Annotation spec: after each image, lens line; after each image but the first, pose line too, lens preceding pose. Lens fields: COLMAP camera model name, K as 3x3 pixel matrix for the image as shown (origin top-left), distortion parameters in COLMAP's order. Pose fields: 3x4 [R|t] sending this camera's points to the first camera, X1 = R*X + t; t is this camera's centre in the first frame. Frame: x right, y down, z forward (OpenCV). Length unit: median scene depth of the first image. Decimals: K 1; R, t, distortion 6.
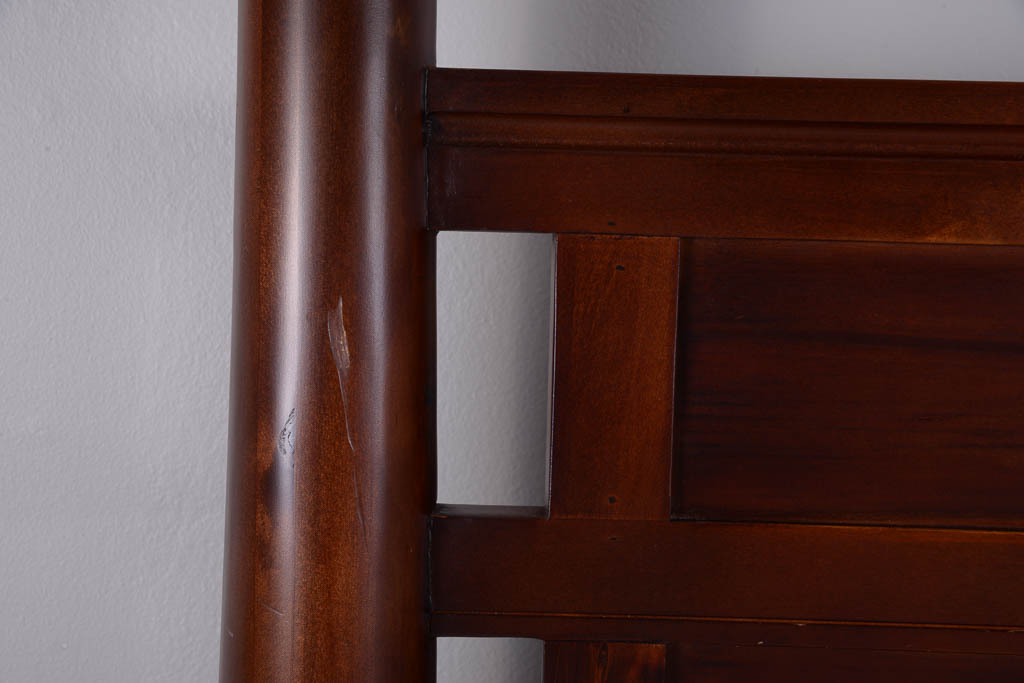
lens RADIAL K [[2037.2, 0, 513.8], [0, 2037.2, 340.8], [0, 0, 1]] dist [-0.133379, 0.000000]
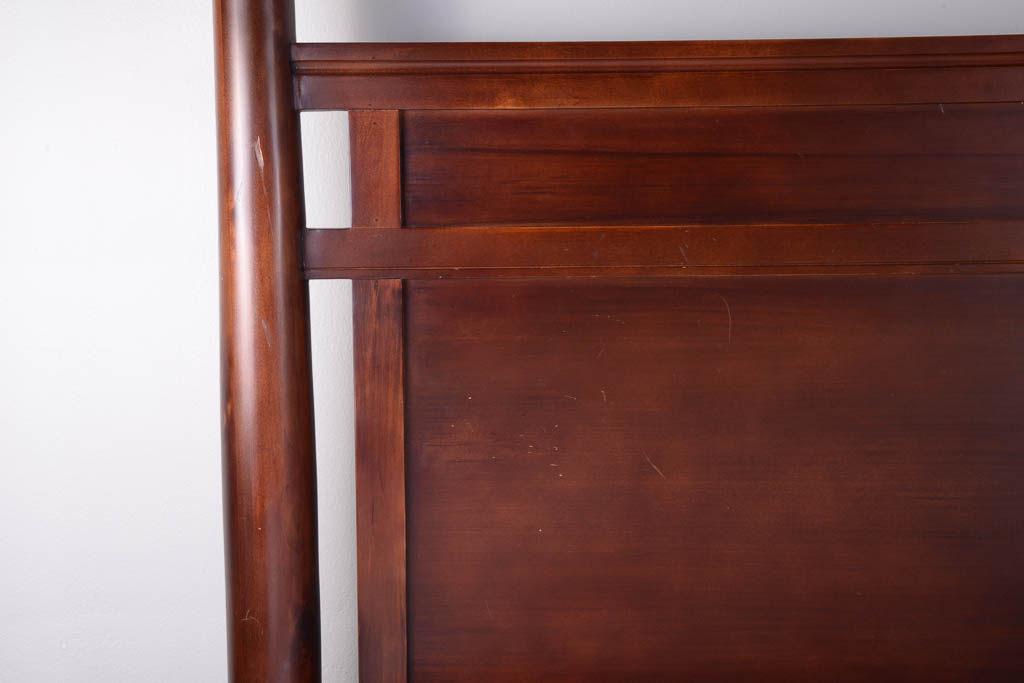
lens RADIAL K [[1592.2, 0, 507.0], [0, 1592.2, 342.4], [0, 0, 1]] dist [0.034468, 0.000000]
pose [[0.998584, -0.035487, 0.039635, 0.125058], [0.032480, 0.996722, 0.074099, 0.089324], [-0.042134, -0.072707, 0.996463, -0.926726]]
